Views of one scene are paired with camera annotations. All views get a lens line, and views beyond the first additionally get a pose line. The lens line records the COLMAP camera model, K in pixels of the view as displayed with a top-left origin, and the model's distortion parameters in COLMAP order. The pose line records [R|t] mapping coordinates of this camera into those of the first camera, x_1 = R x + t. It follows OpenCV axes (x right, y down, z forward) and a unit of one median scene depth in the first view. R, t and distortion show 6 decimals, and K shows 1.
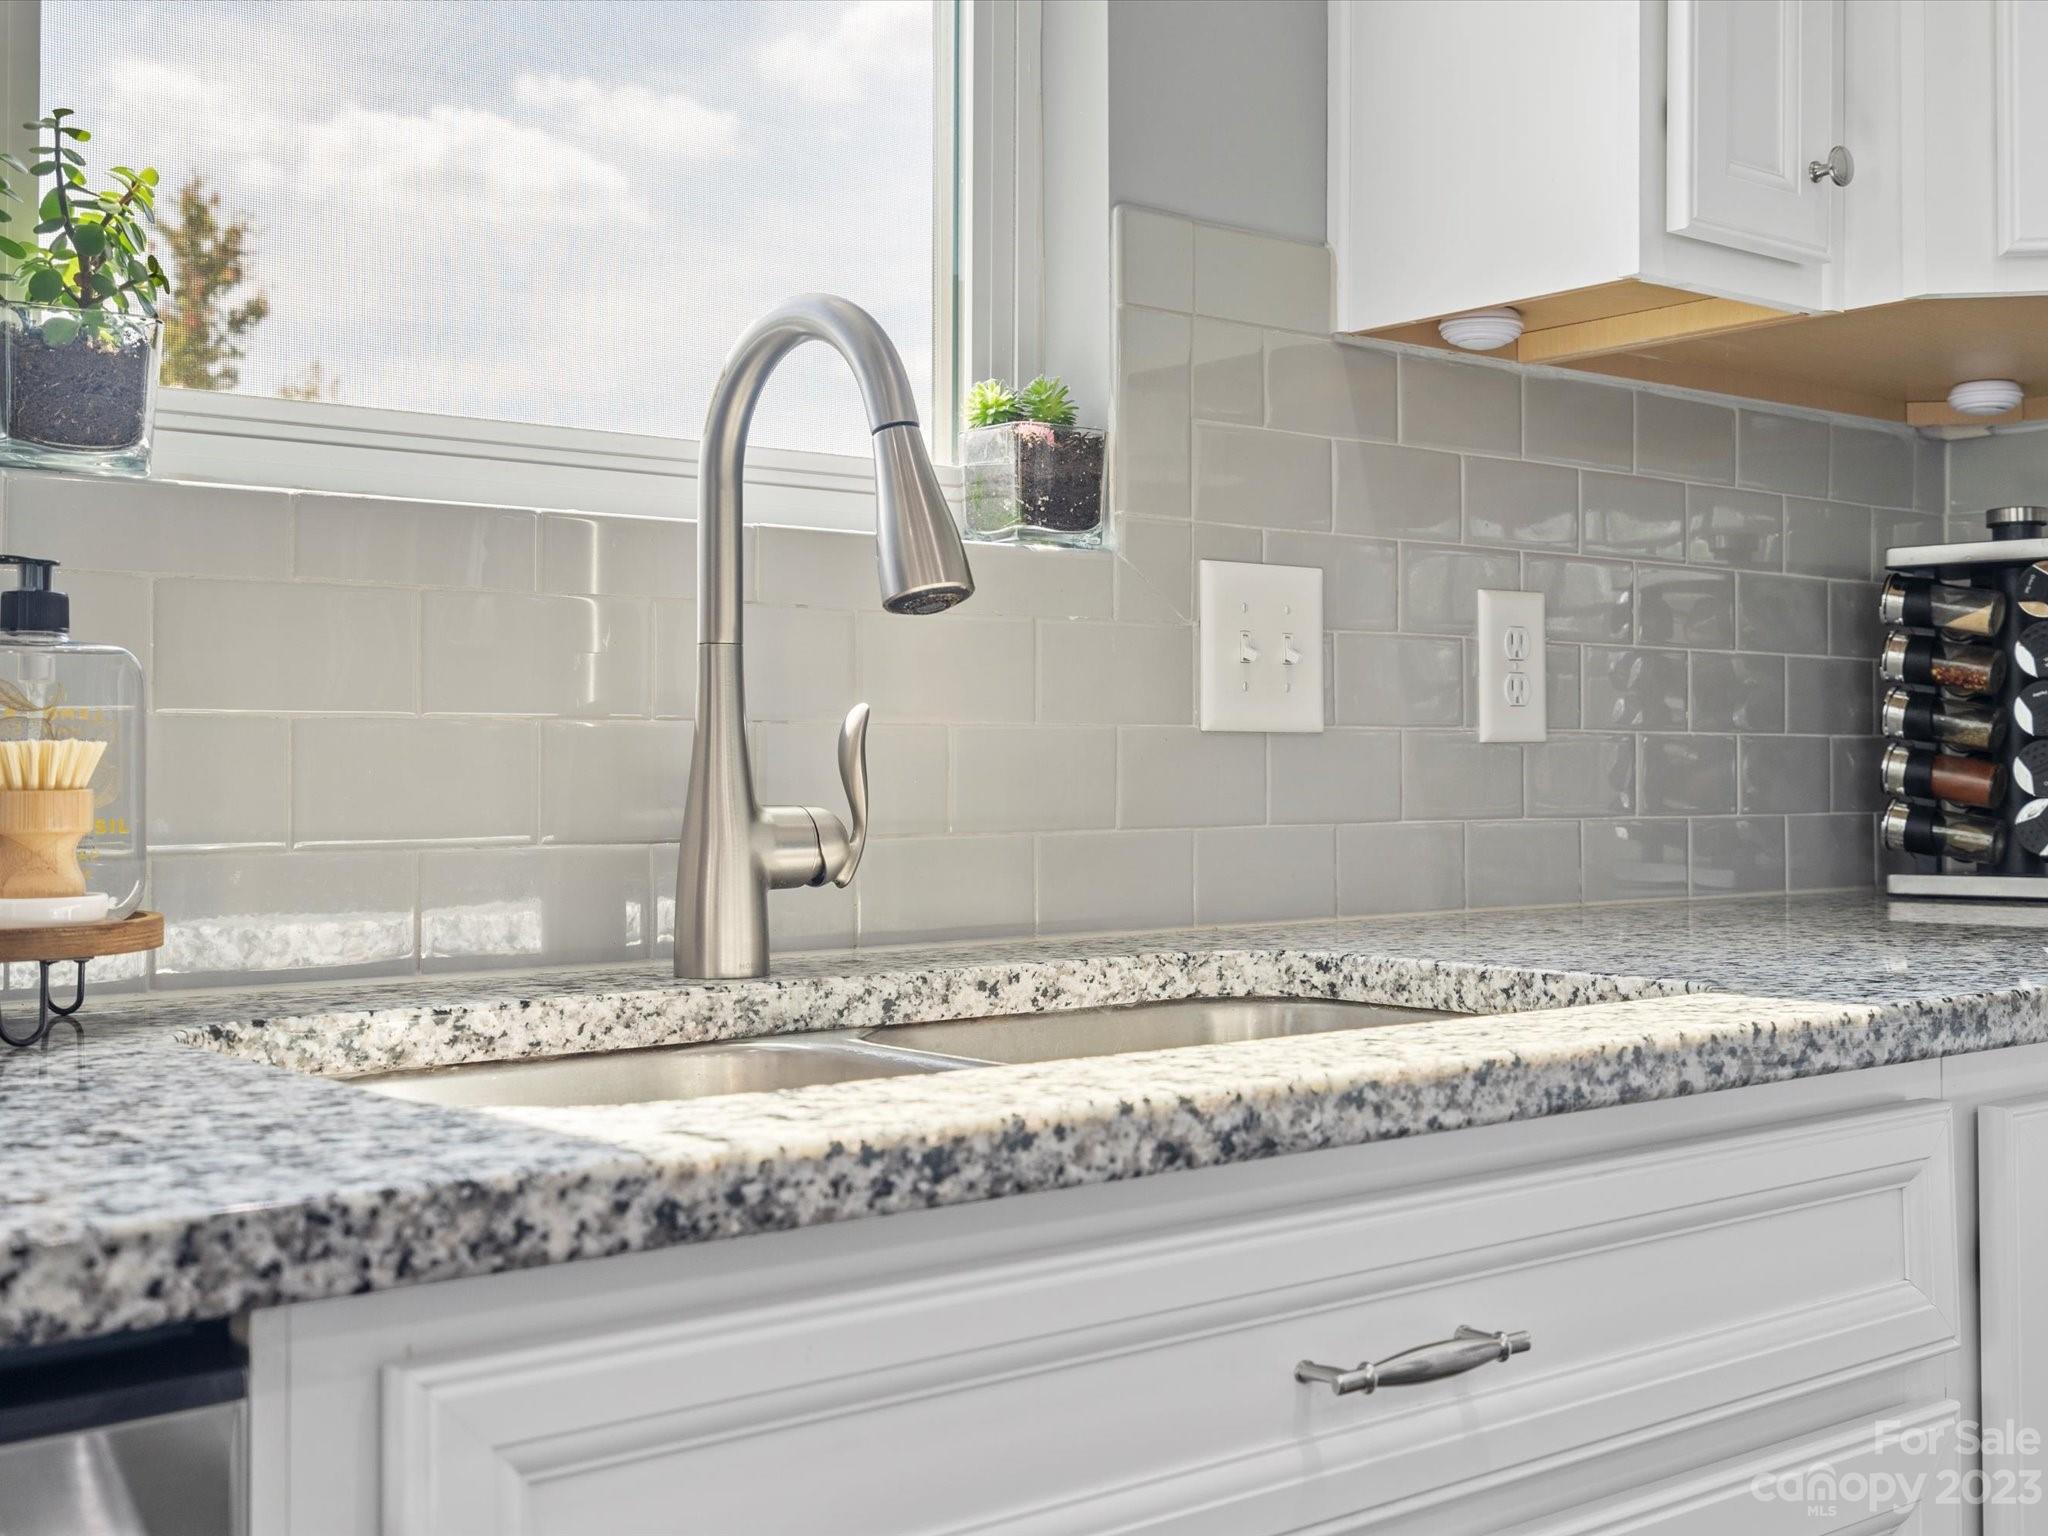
lens RADIAL K [[2311.6, 0, 1029.1], [0, 2311.6, 770.4], [0, 0, 1]] dist [-0.021582, 0.000000]
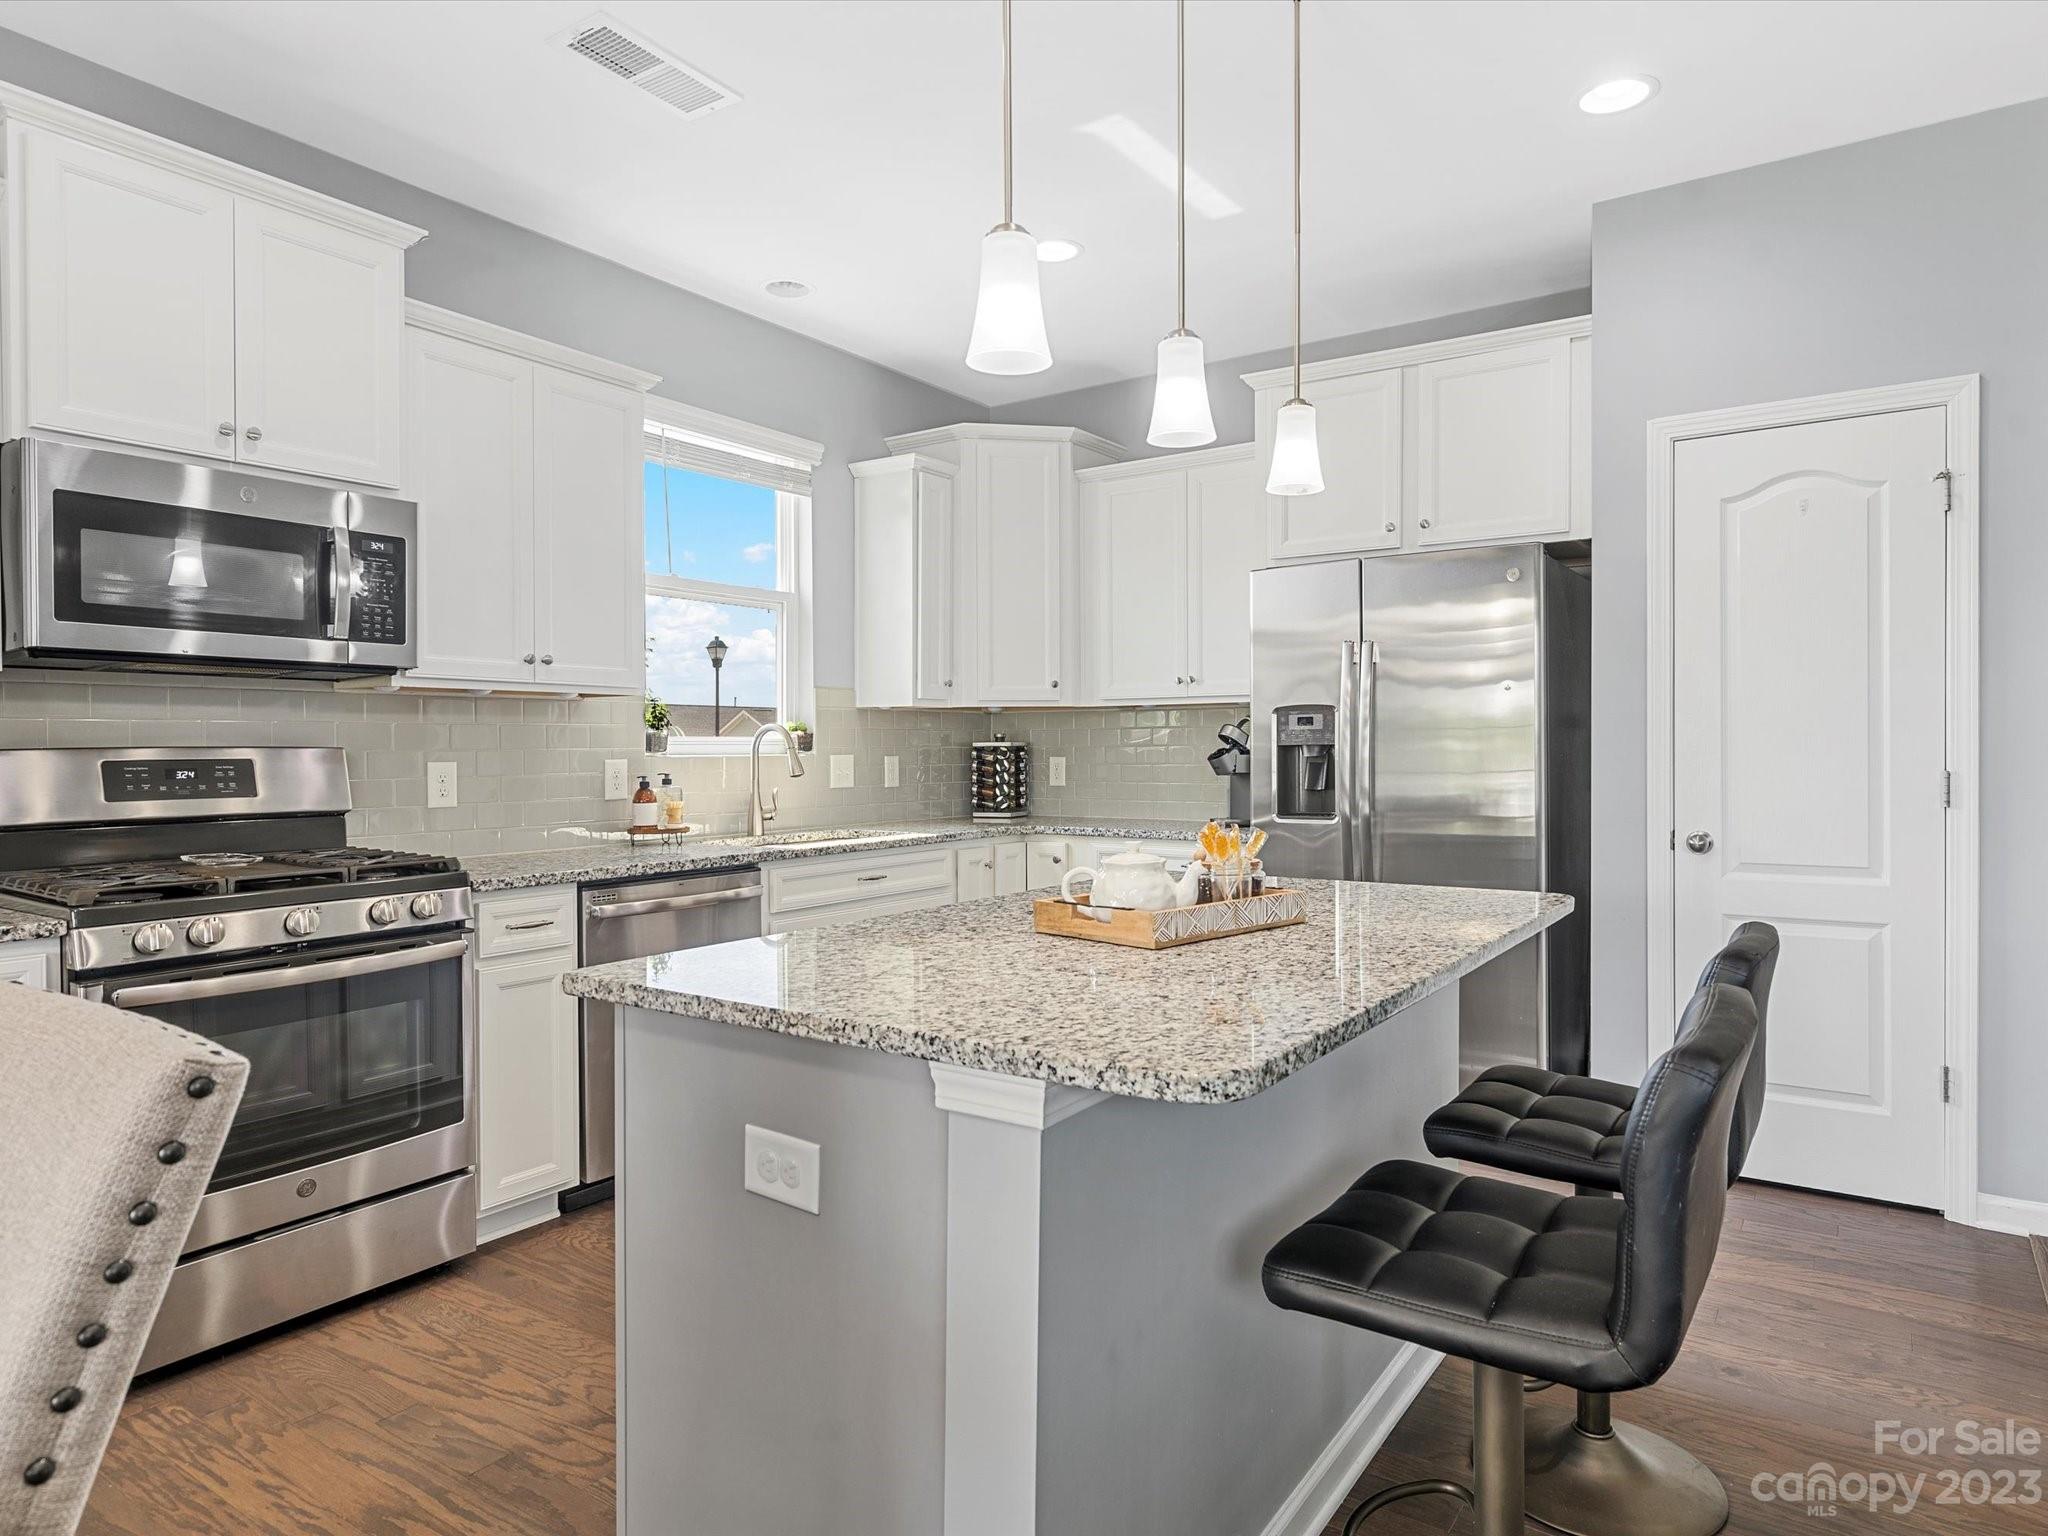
lens RADIAL K [[1204.5, 0, 1021.1], [0, 1204.5, 768.3], [0, 0, 1]] dist [-0.008686, 0.000122]
pose [[0.958125, -0.005332, 0.286301, -0.240873], [0.000505, 0.999857, 0.016931, -0.088789], [-0.286351, -0.016078, 0.957990, -1.418685]]
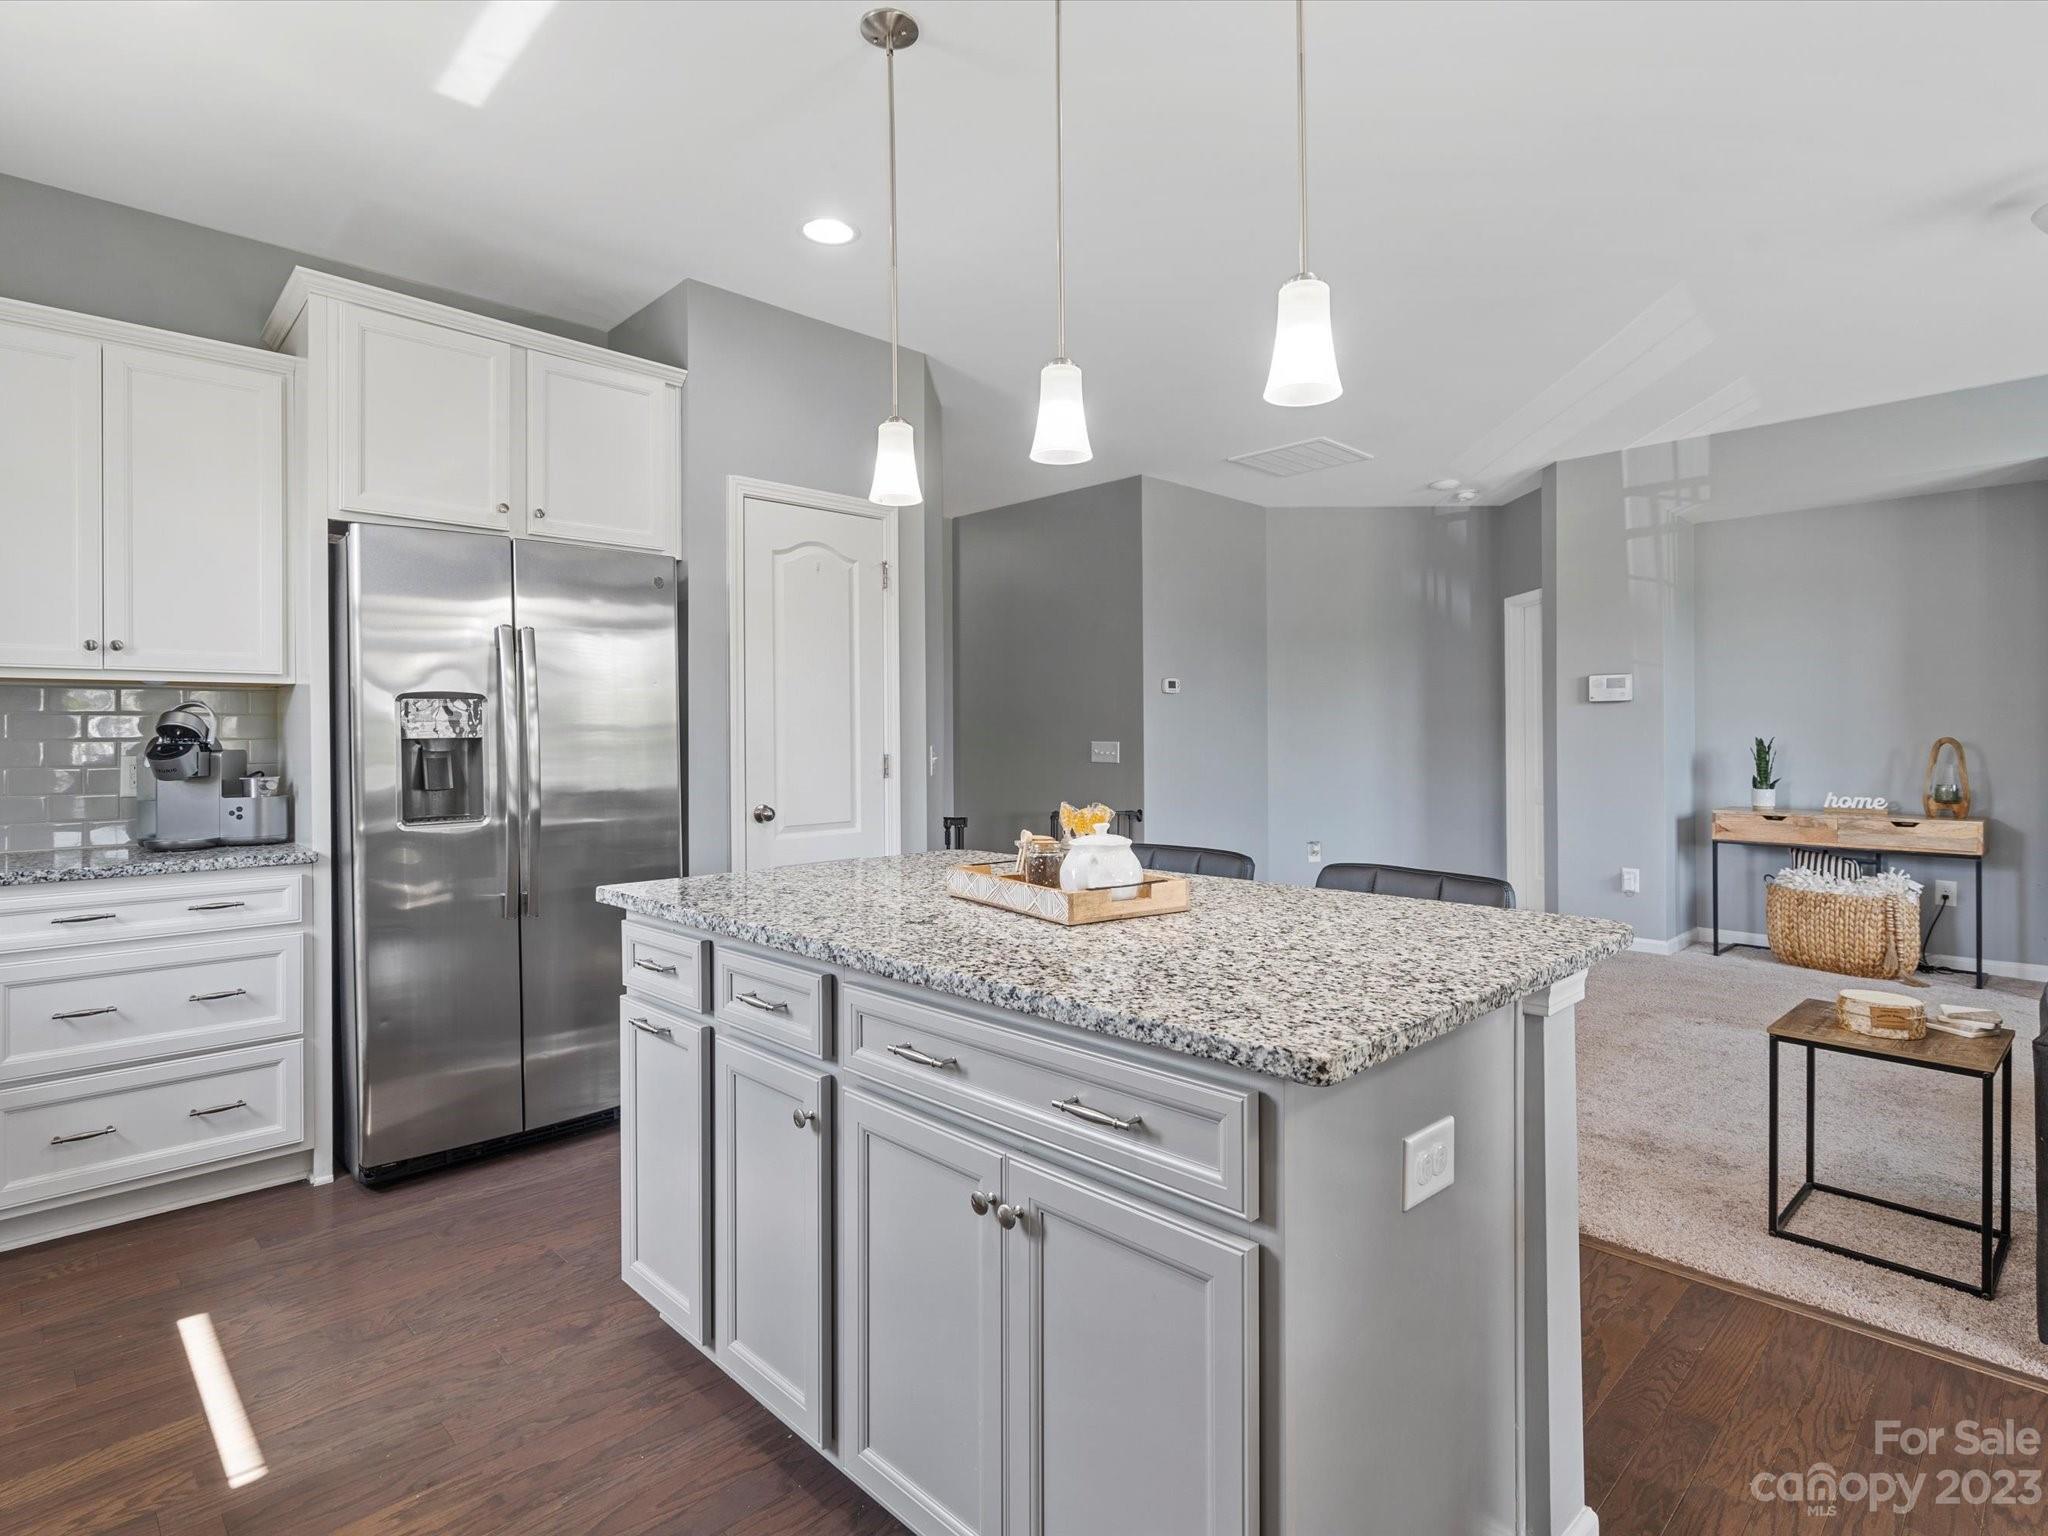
lens RADIAL K [[1056.4, 0, 1019.9], [0, 1056.4, 731.9], [0, 0, 1]] dist [-0.006501, 0.002556]
pose [[-0.095649, 0.007546, 0.995387, -0.756117], [0.006134, 0.999957, -0.006991, -0.086554], [-0.995396, 0.005437, -0.095691, -0.416117]]
